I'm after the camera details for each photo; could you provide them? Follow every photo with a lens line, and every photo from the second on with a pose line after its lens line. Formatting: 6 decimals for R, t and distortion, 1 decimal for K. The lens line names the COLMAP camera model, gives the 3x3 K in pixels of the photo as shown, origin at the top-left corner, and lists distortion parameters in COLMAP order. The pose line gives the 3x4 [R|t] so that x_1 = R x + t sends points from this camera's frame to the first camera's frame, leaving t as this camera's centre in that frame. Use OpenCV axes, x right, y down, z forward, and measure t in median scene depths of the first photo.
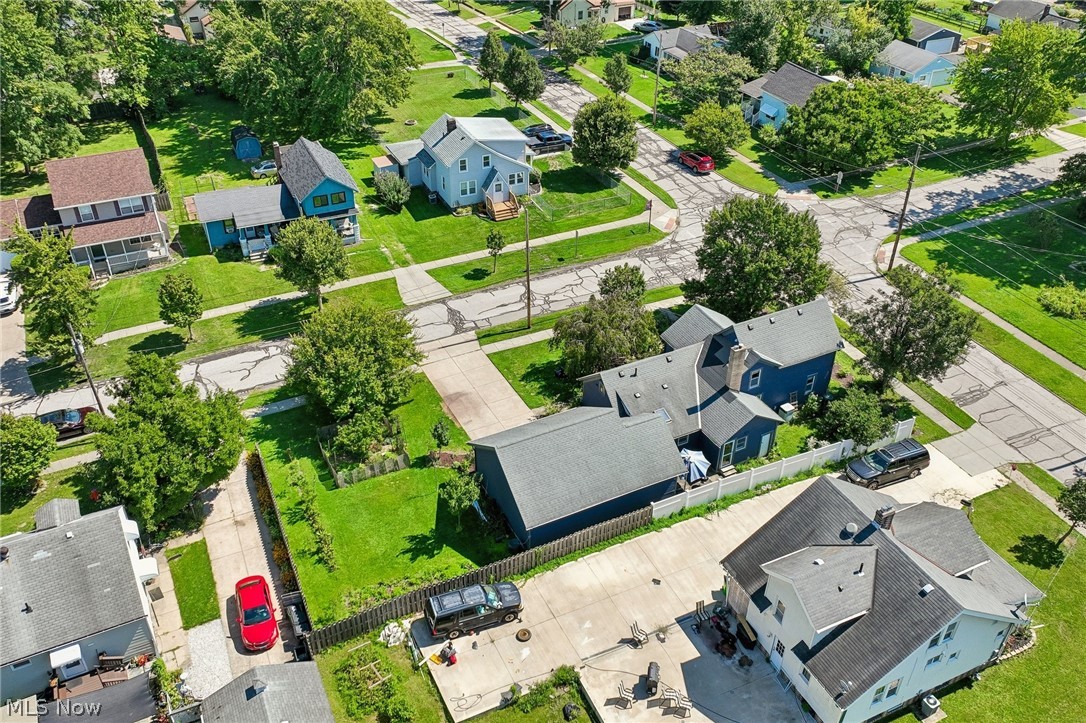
lens RADIAL K [[908.2, 0, 510.2], [0, 908.2, 362.6], [0, 0, 1]] dist [0.006114, 0.000518]
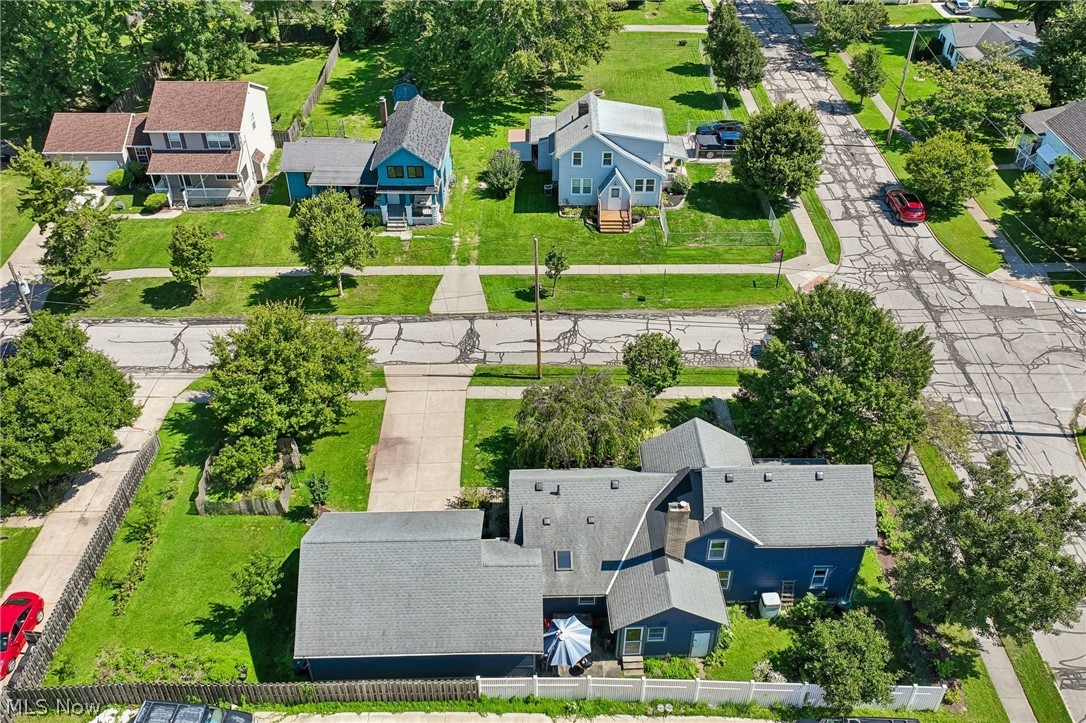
lens RADIAL K [[908.4, 0, 518.9], [0, 908.4, 346.8], [0, 0, 1]] dist [0.004425, 0.001915]
pose [[0.902819, 0.253570, -0.347305, 0.255054], [-0.236439, 0.967317, 0.091622, -0.123804], [0.359187, -0.000602, 0.933265, 0.217201]]
